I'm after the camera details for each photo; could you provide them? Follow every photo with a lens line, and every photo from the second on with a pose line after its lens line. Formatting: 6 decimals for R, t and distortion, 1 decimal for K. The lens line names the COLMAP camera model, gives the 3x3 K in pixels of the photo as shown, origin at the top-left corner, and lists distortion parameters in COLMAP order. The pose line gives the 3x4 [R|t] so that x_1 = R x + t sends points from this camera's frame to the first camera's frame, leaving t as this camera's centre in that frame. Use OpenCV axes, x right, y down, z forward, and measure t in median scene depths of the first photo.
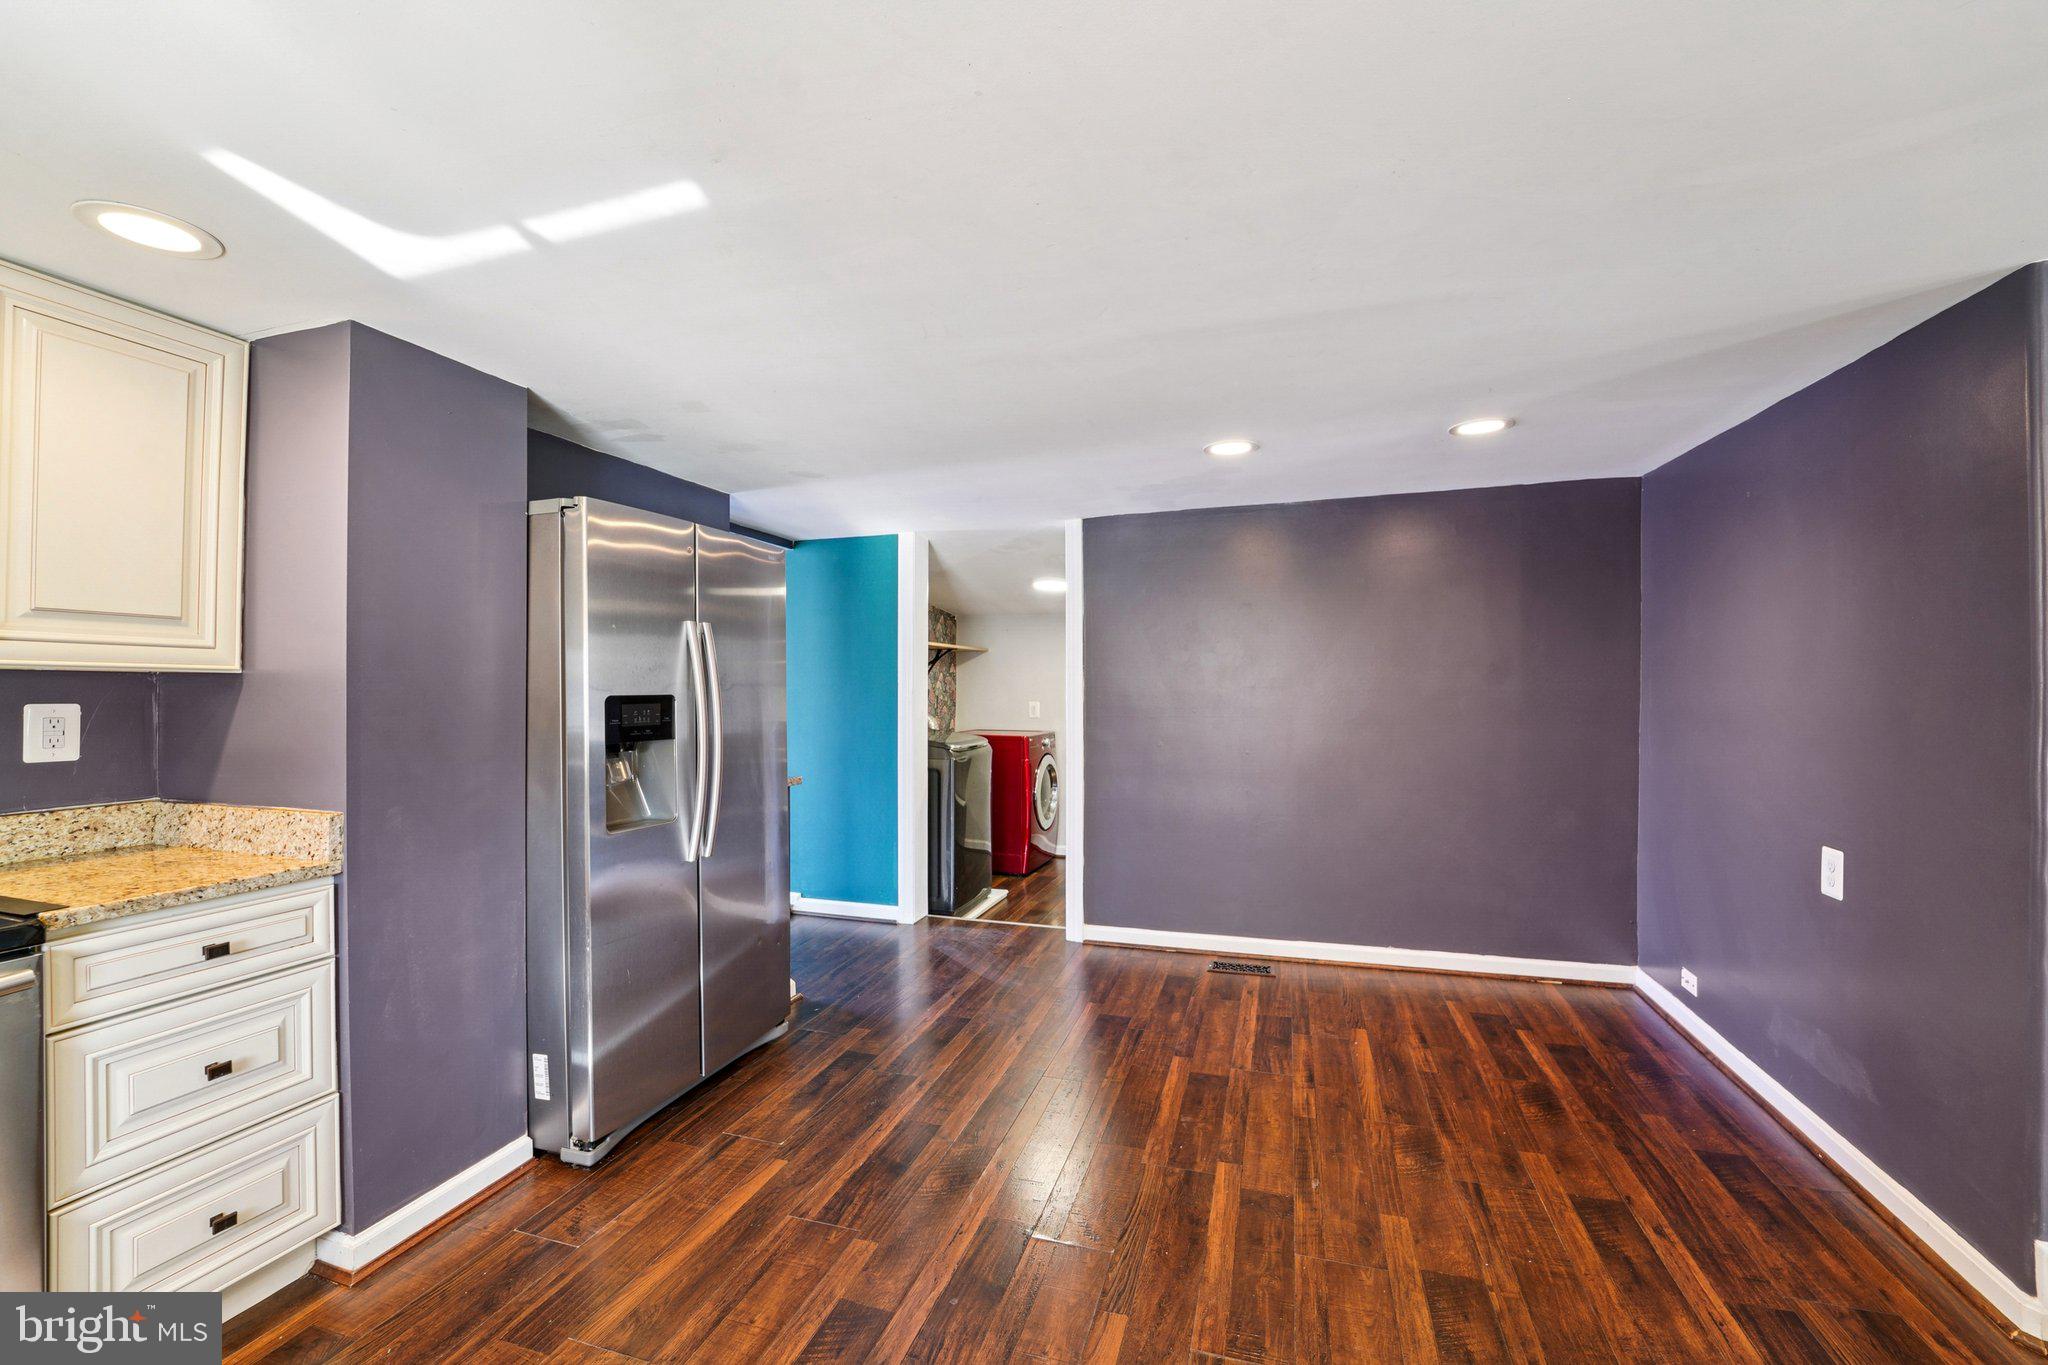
lens RADIAL K [[836.9, 0, 1029.6], [0, 836.9, 666.7], [0, 0, 1]] dist [-0.019896, -0.000712]
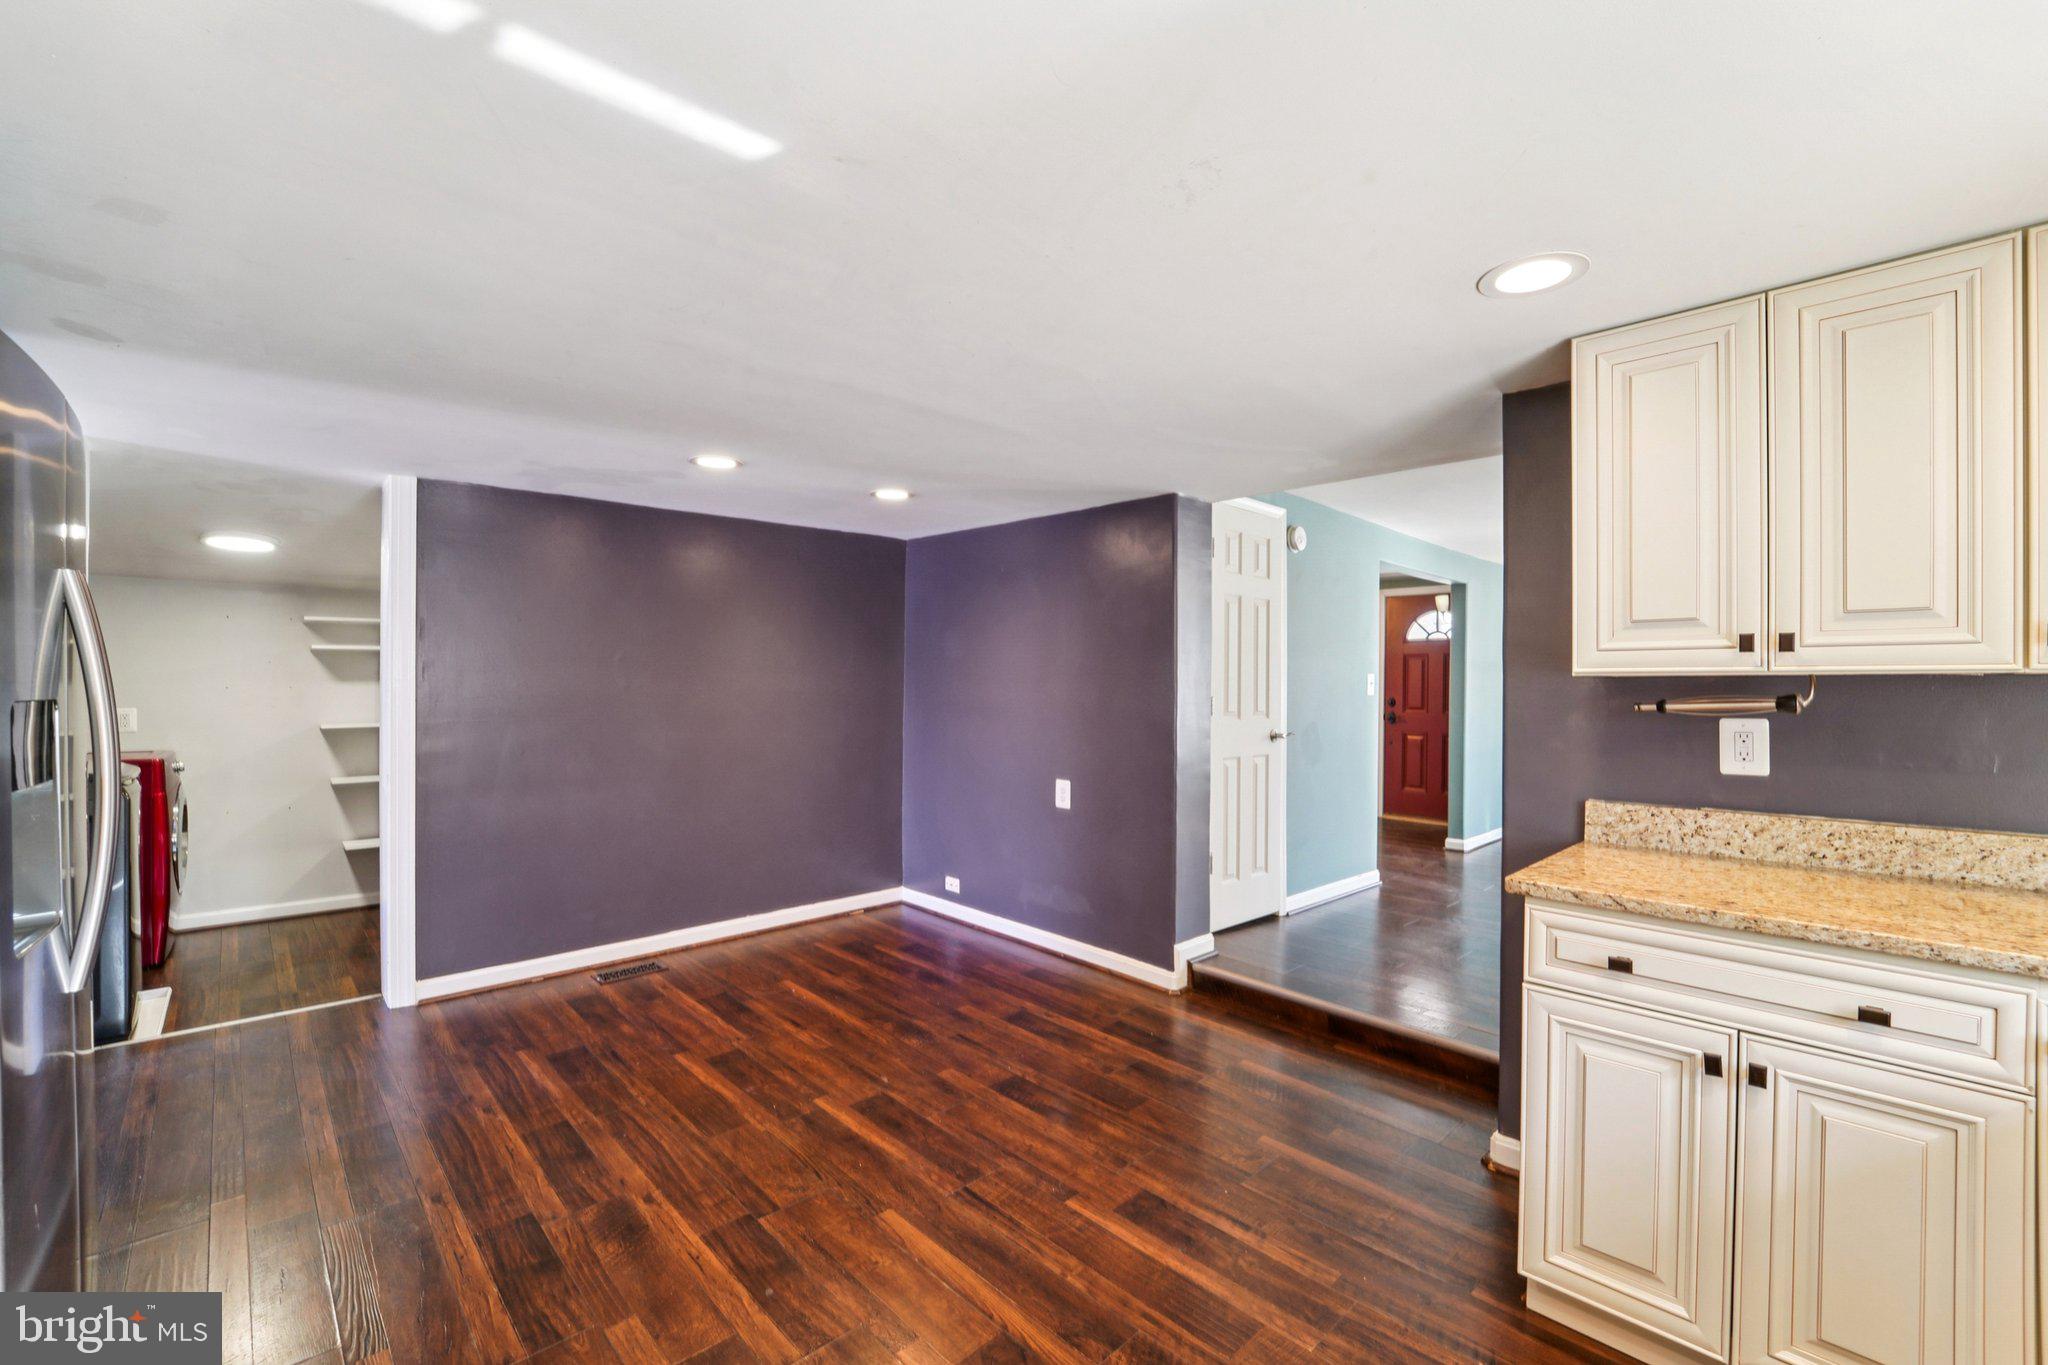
lens RADIAL K [[836.9, 0, 1029.6], [0, 836.9, 666.7], [0, 0, 1]] dist [-0.019896, -0.000712]
pose [[0.490792, 0.023424, 0.870962, -0.519894], [-0.022177, 0.999651, -0.014388, 0.003088], [-0.870995, -0.012254, 0.491140, 0.142819]]
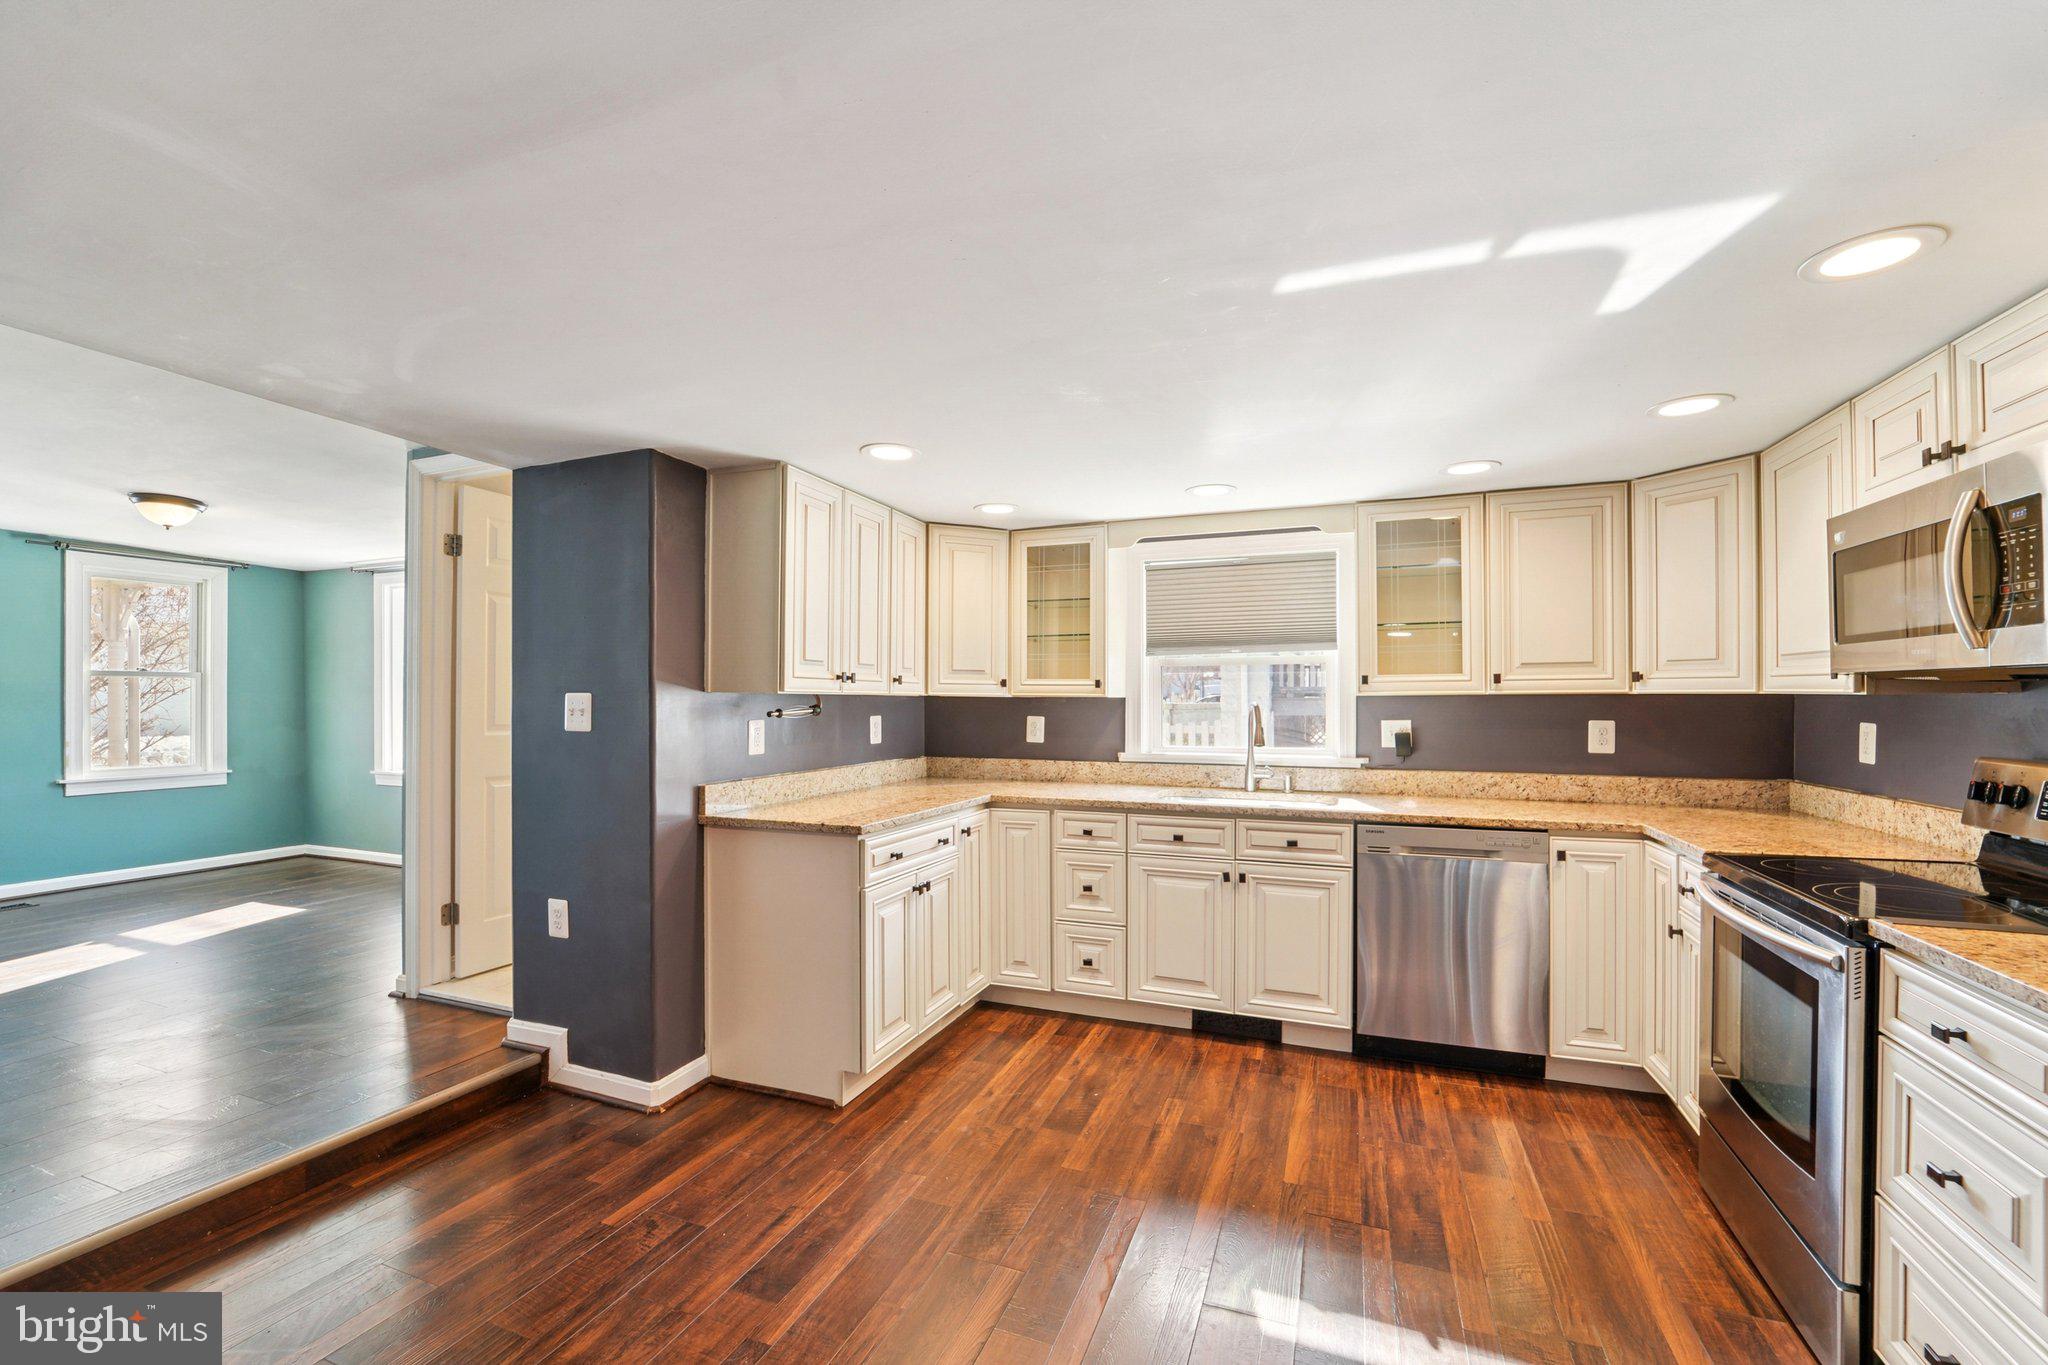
lens RADIAL K [[839.0, 0, 1032.2], [0, 839.0, 687.7], [0, 0, 1]] dist [-0.020077, -0.000126]
pose [[-0.997351, -0.007049, 0.072395, -0.070350], [-0.009769, 0.999257, -0.037285, 0.019295], [-0.072078, -0.037893, -0.996679, 1.074930]]
